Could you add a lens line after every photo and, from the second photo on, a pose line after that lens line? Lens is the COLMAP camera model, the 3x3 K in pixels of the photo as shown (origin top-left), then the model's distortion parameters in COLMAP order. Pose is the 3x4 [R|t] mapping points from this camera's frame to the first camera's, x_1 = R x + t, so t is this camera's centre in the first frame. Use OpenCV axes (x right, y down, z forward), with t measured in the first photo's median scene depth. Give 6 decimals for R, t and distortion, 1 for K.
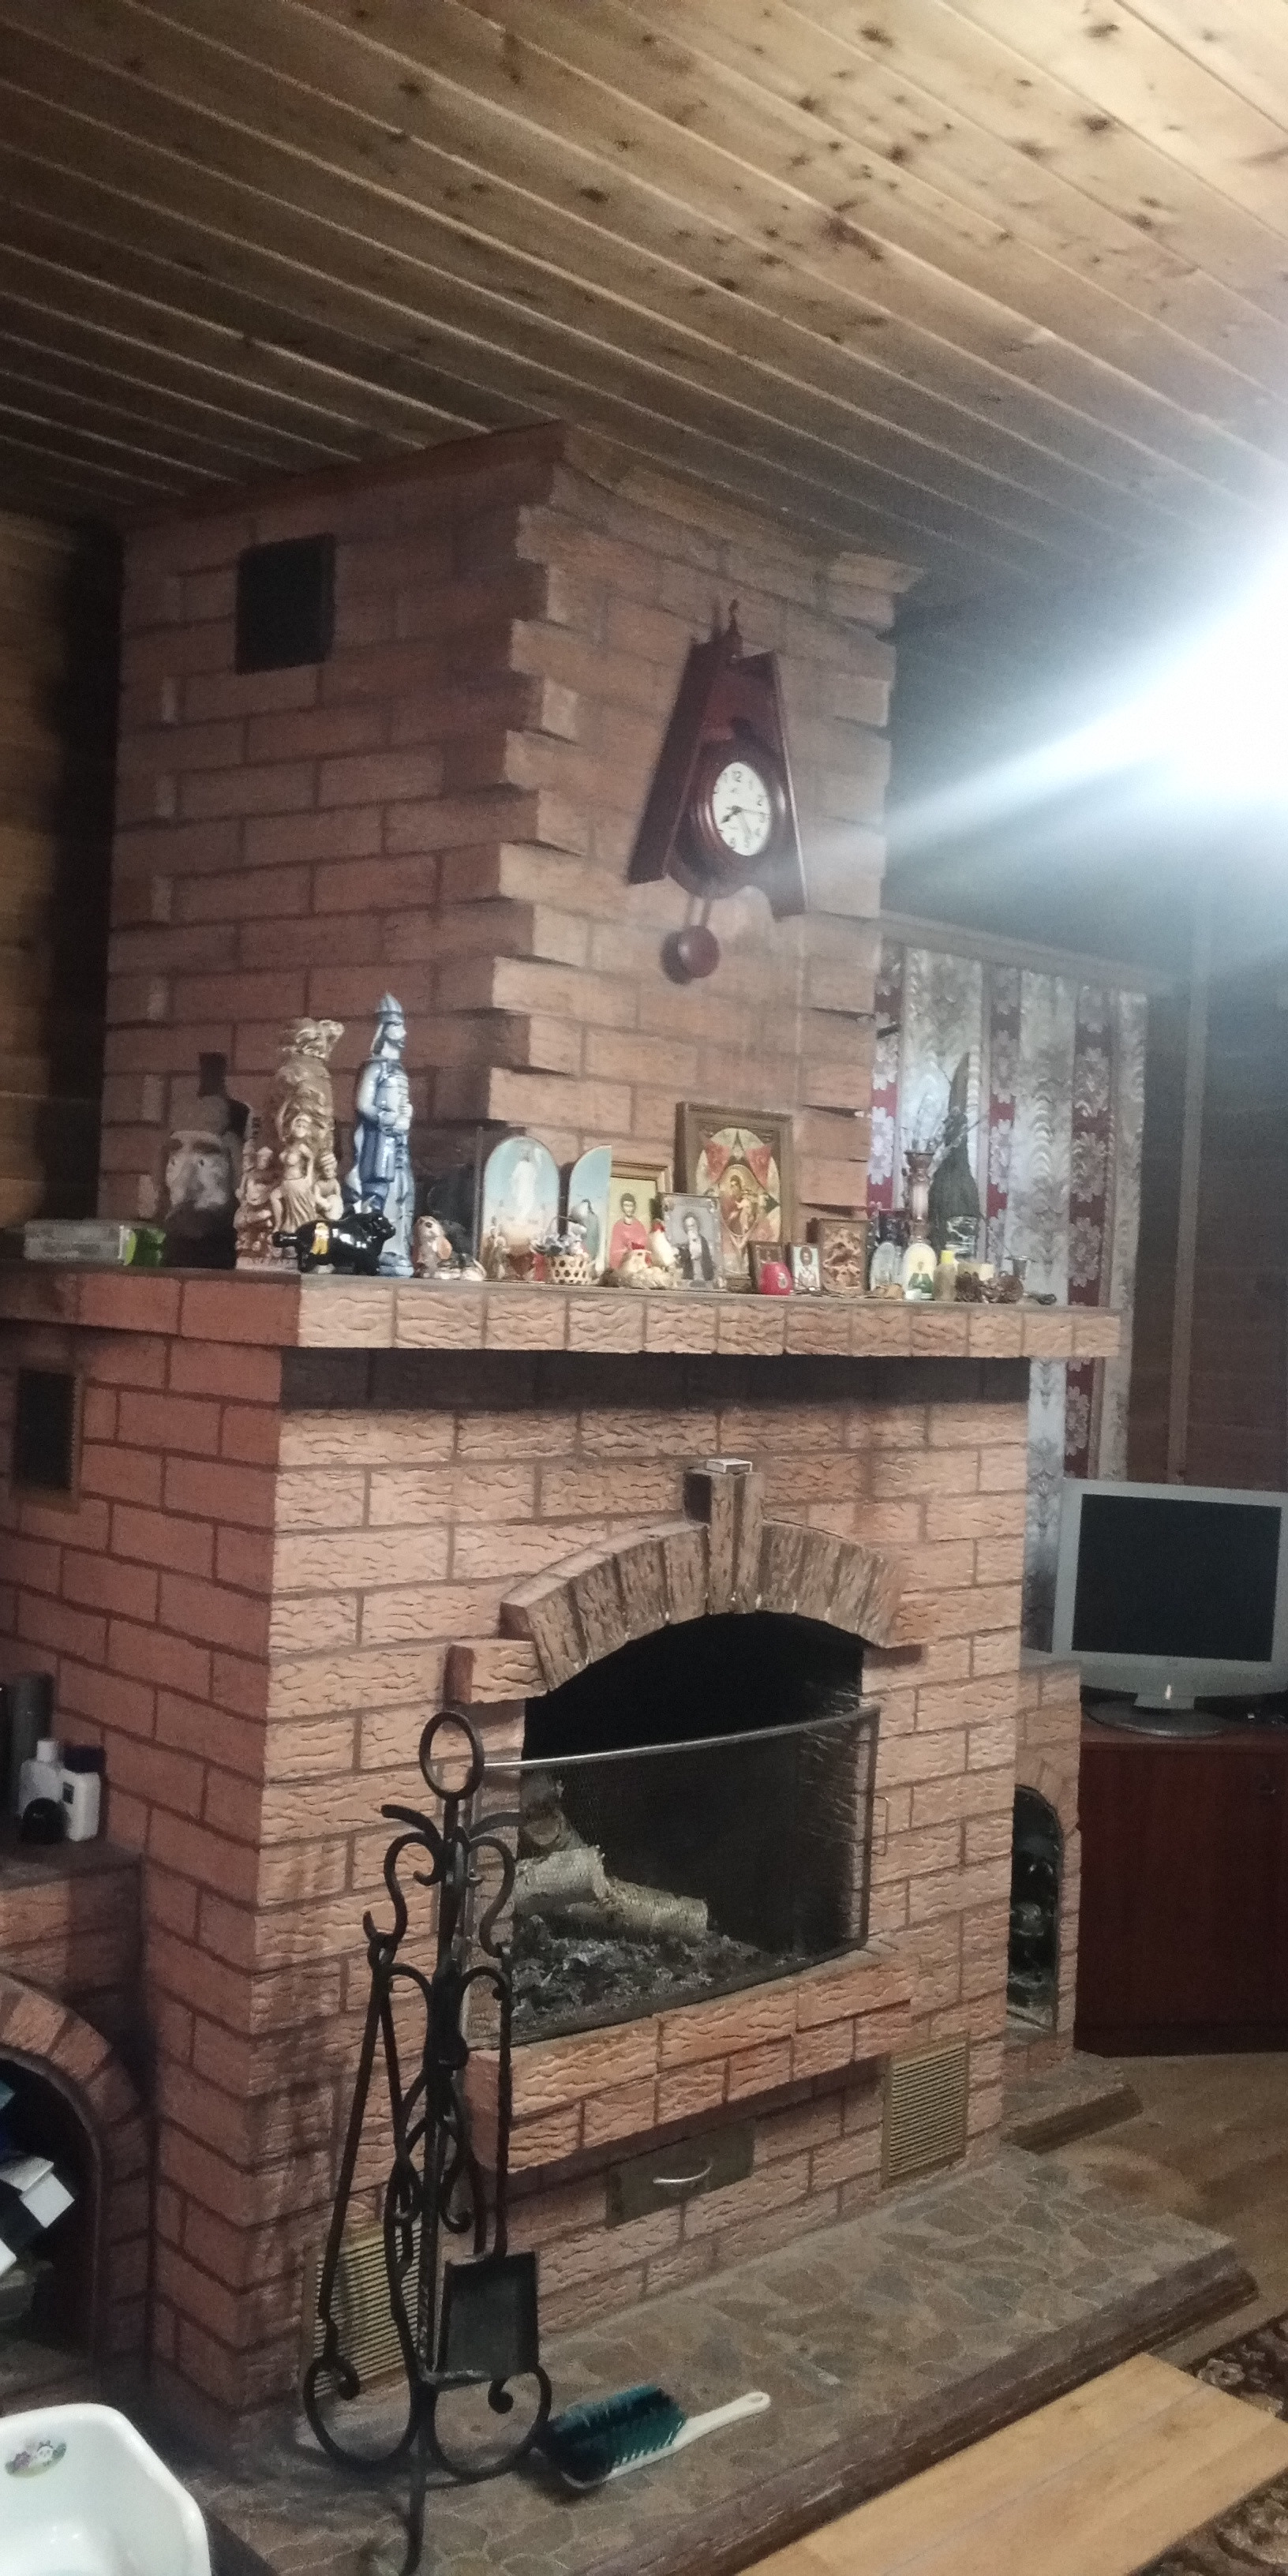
lens RADIAL K [[2099.6, 0, 641.9], [0, 2099.6, 1310.0], [0, 0, 1]] dist [0.080884, -0.003082]
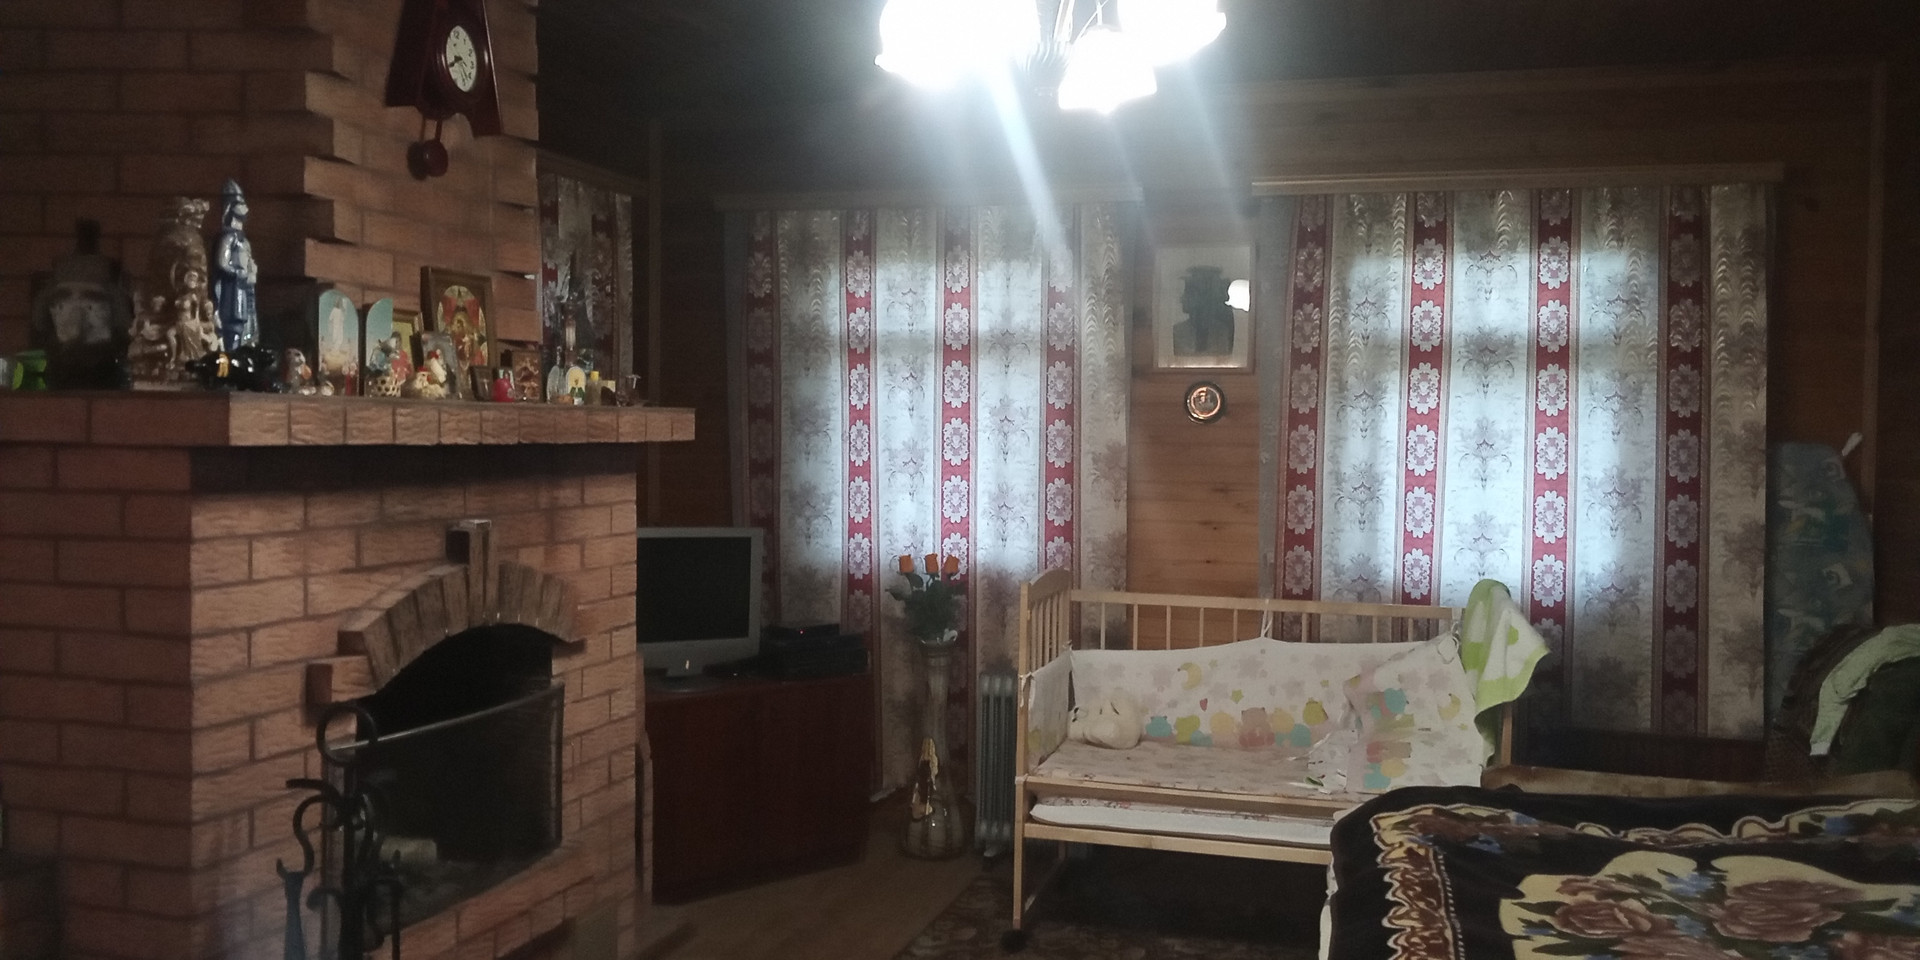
lens RADIAL K [[1577.4, 0, 967.6], [0, 1577.4, 479.8], [0, 0, 1]] dist [0.096786, -0.119407]
pose [[0.851469, -0.051662, 0.521854, -0.249494], [0.033154, 0.998448, 0.044748, 0.007670], [-0.523356, -0.020800, 0.851860, -0.097946]]
